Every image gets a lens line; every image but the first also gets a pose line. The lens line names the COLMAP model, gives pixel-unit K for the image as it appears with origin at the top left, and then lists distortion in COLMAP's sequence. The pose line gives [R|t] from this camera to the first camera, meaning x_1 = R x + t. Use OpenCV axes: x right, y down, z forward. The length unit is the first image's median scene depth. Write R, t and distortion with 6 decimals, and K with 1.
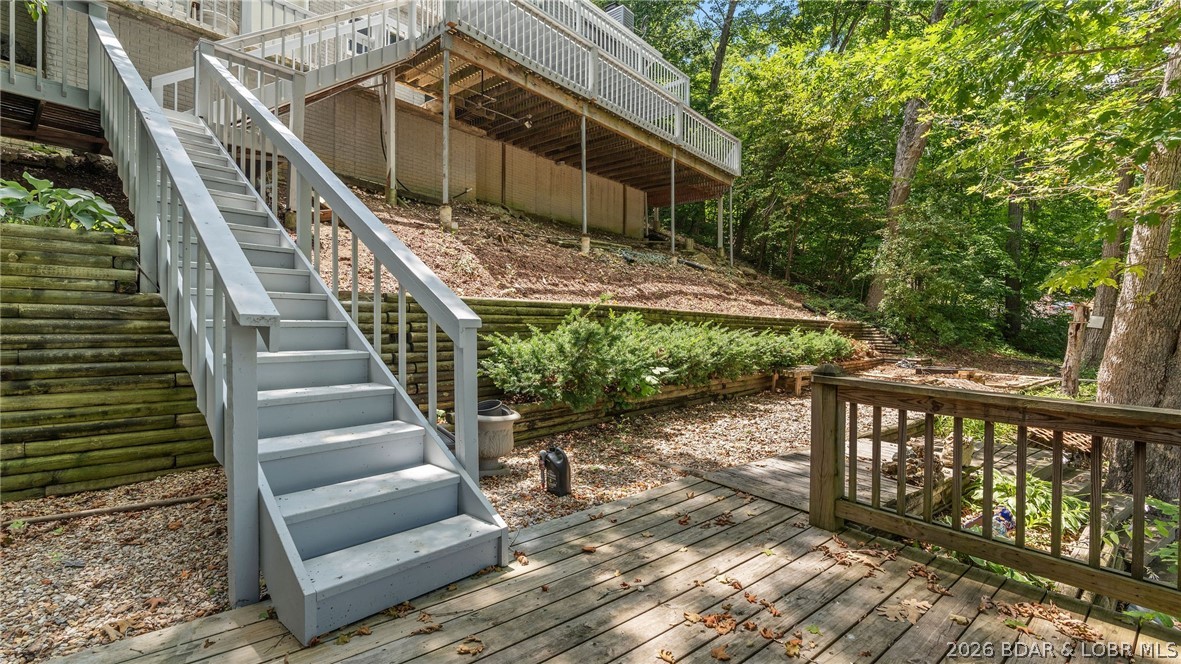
lens RADIAL K [[530.7, 0, 594.0], [0, 530.7, 333.4], [0, 0, 1]] dist [-0.011935, 0.004062]
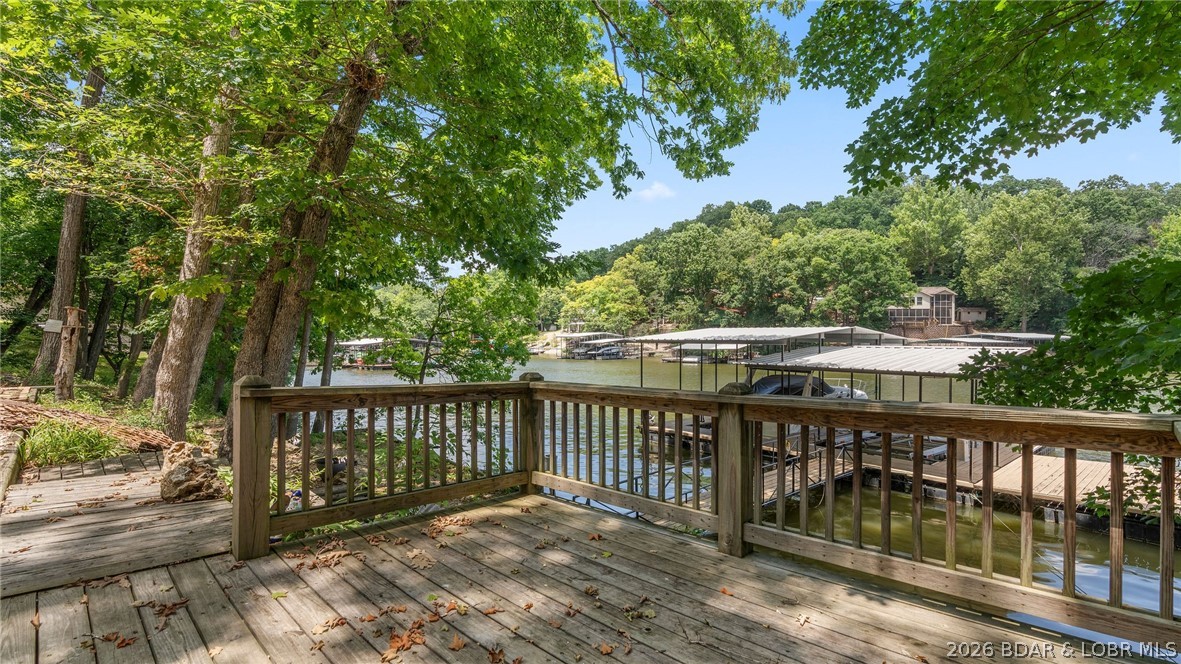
lens RADIAL K [[530.7, 0, 593.9], [0, 530.7, 335.6], [0, 0, 1]] dist [-0.011935, 0.004062]
pose [[-0.081179, -0.001363, 0.996699, -0.579417], [0.003805, 0.999991, 0.001677, -0.012324], [-0.996692, 0.003928, -0.081173, 0.552631]]
